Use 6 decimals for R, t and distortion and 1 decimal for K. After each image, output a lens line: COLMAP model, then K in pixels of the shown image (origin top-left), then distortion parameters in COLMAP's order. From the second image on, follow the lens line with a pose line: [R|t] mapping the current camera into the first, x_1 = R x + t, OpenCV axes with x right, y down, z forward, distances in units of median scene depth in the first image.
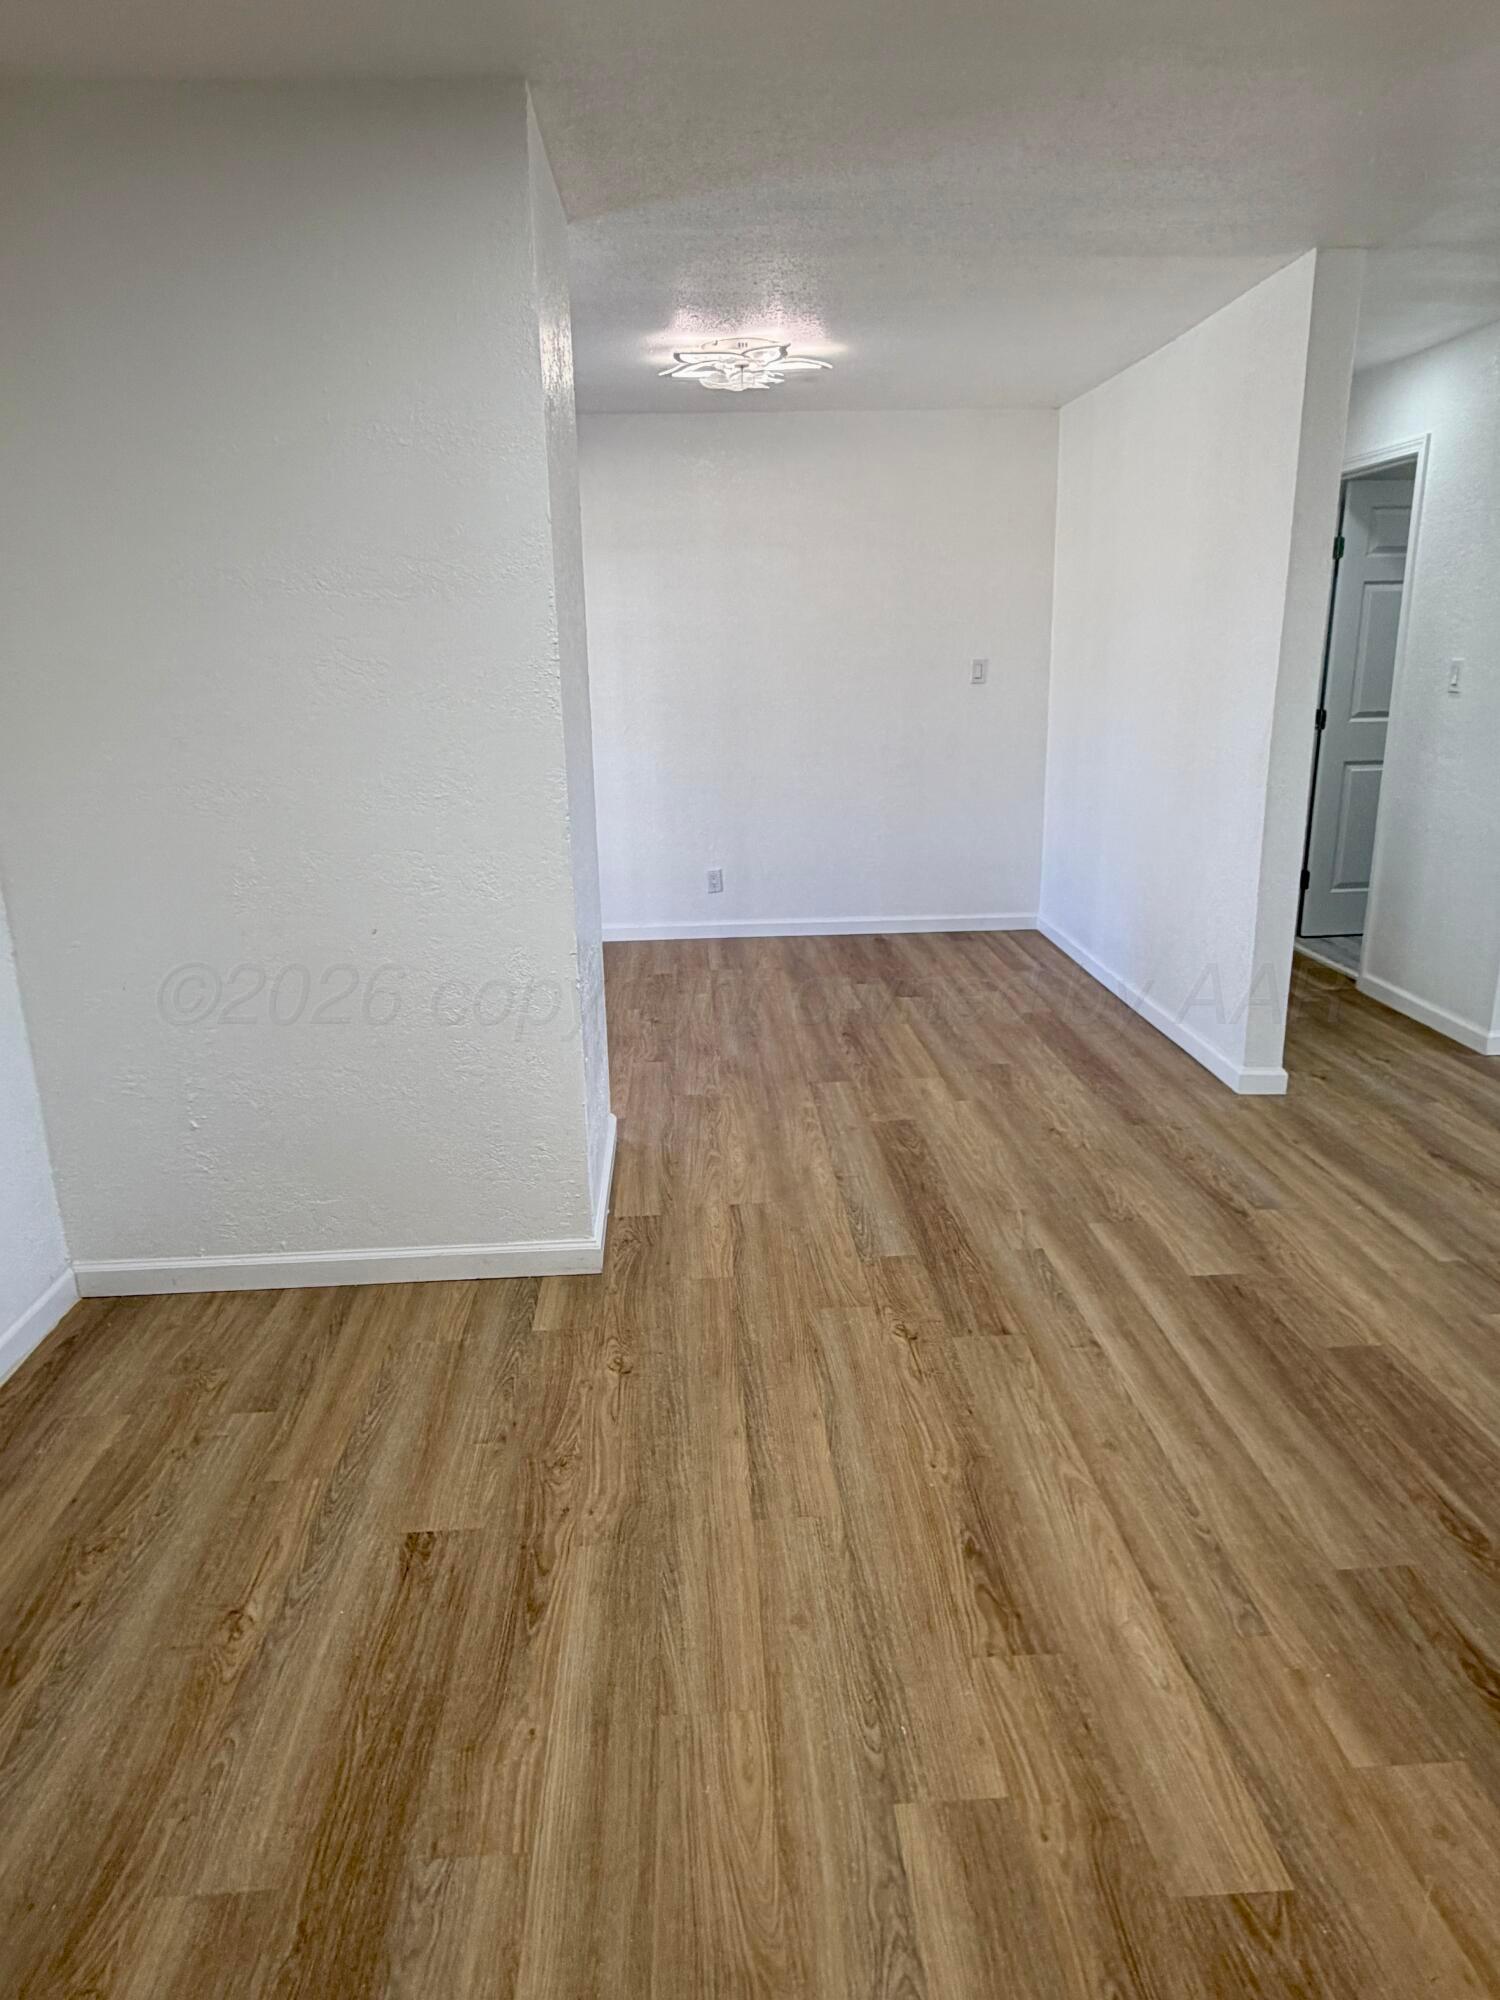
lens RADIAL K [[1257.4, 0, 753.5], [0, 1257.4, 991.2], [0, 0, 1]] dist [-0.001088, -0.003459]
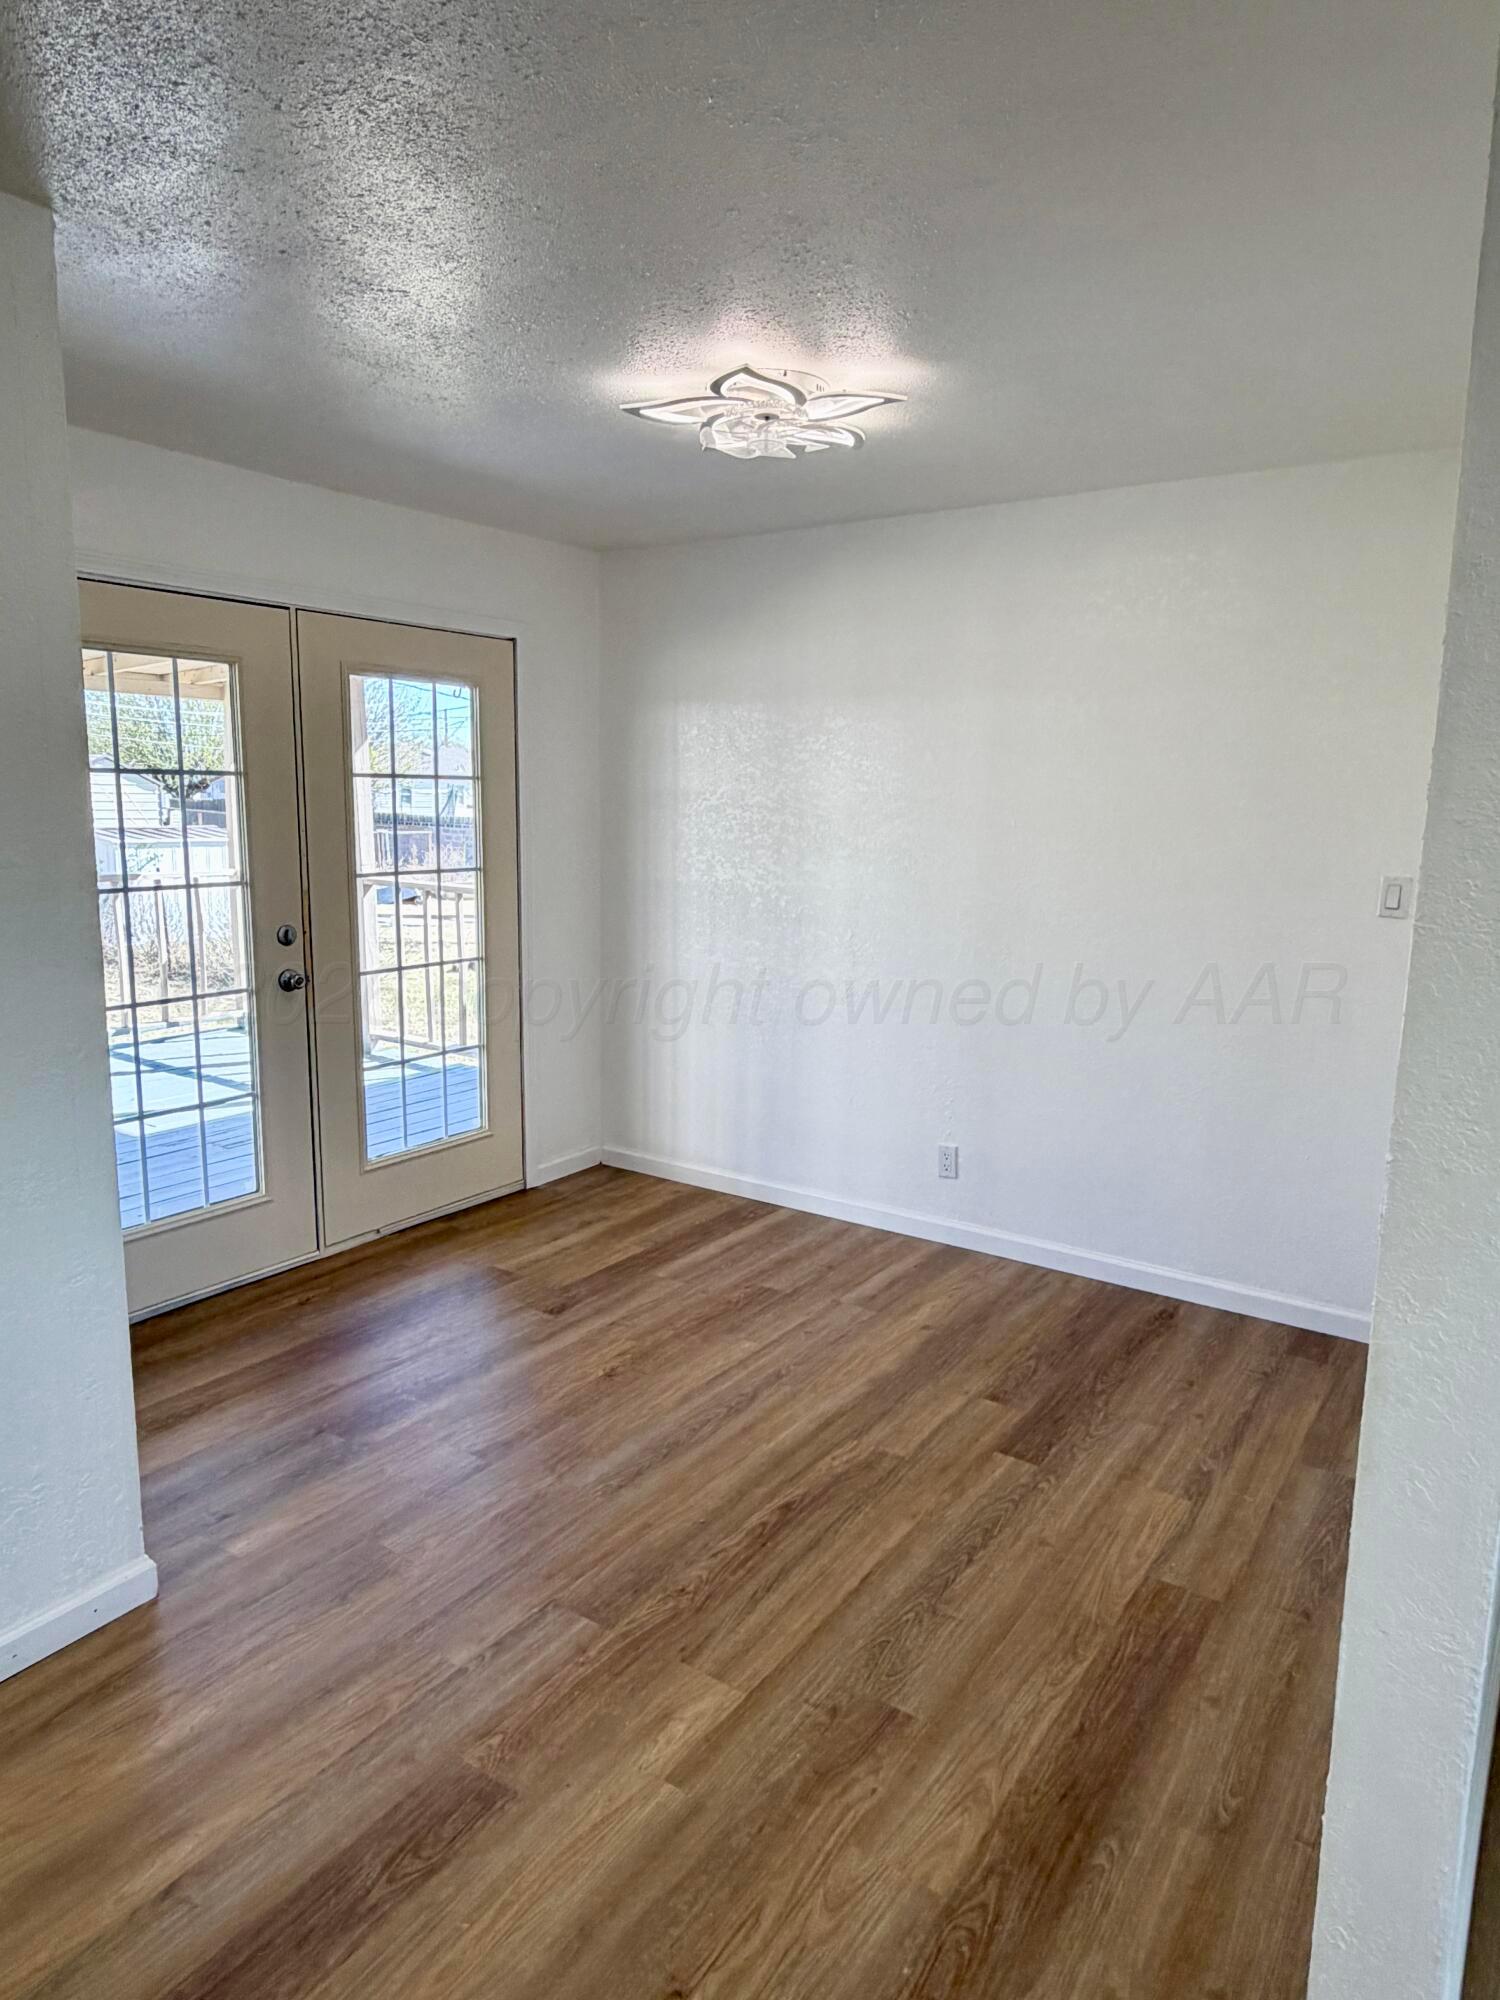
lens RADIAL K [[1257.4, 0, 753.5], [0, 1257.4, 991.2], [0, 0, 1]] dist [-0.001088, -0.003459]
pose [[0.794243, 0.124867, -0.594631, 0.461945], [-0.191081, 0.980332, -0.049364, -0.204841], [0.576772, 0.152830, 0.802482, 0.613131]]
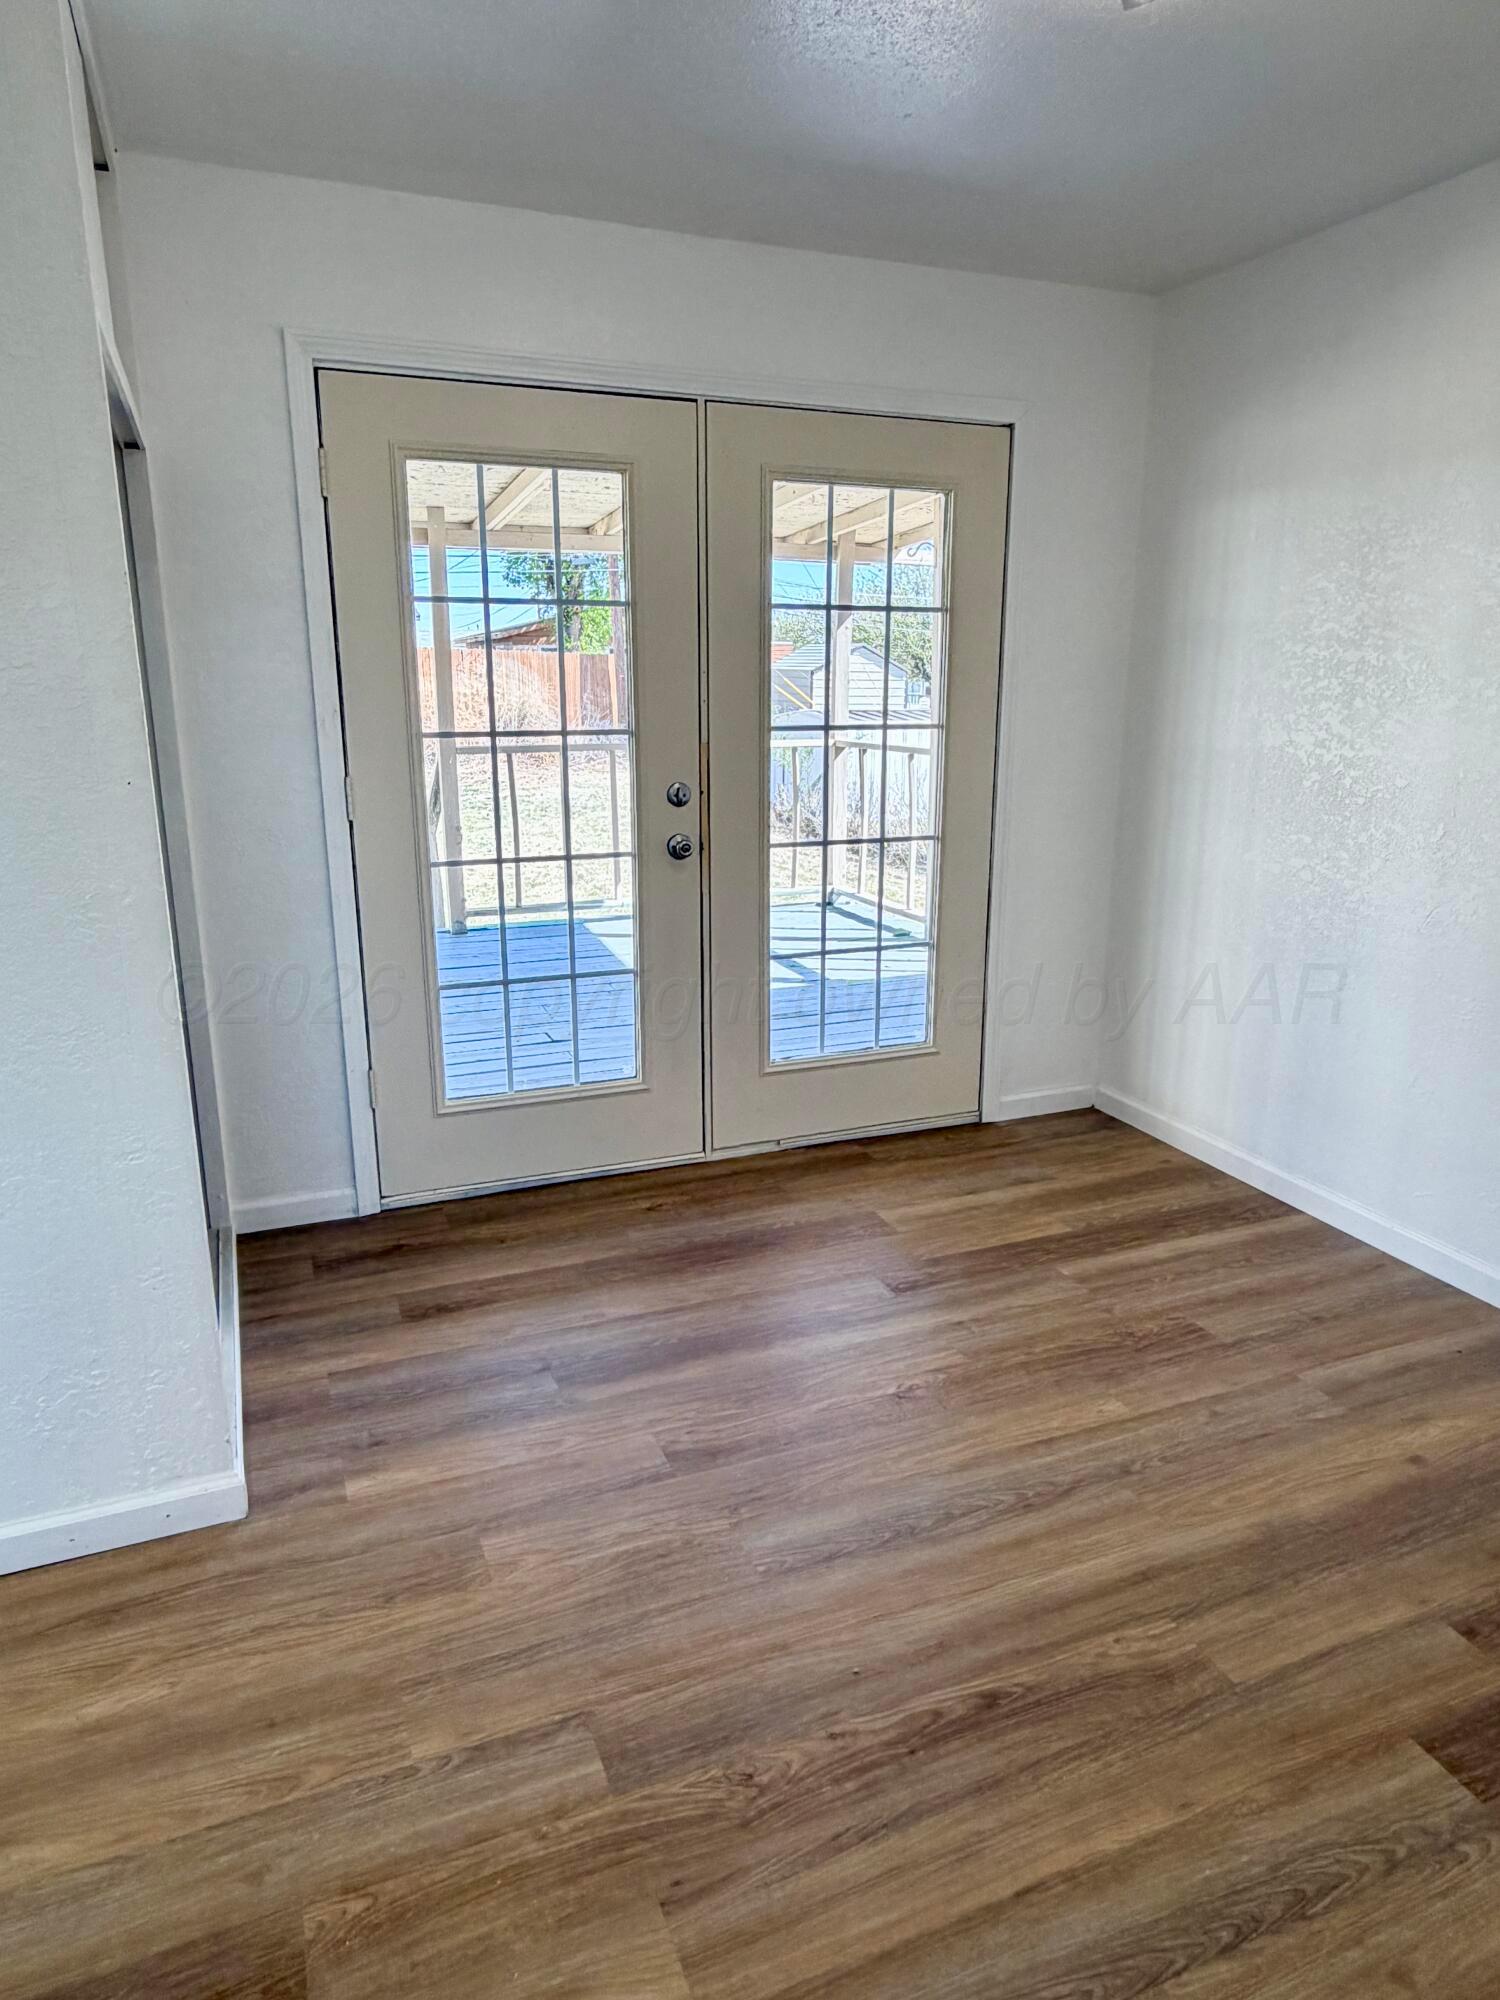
lens RADIAL K [[1253.1, 0, 755.2], [0, 1253.1, 1003.3], [0, 0, 1]] dist [-0.005342, 0.001392]
pose [[0.331247, 0.257786, -0.907646, 0.411107], [-0.261380, 0.949378, 0.174247, -0.255325], [0.906618, 0.179522, 0.381859, 0.940075]]
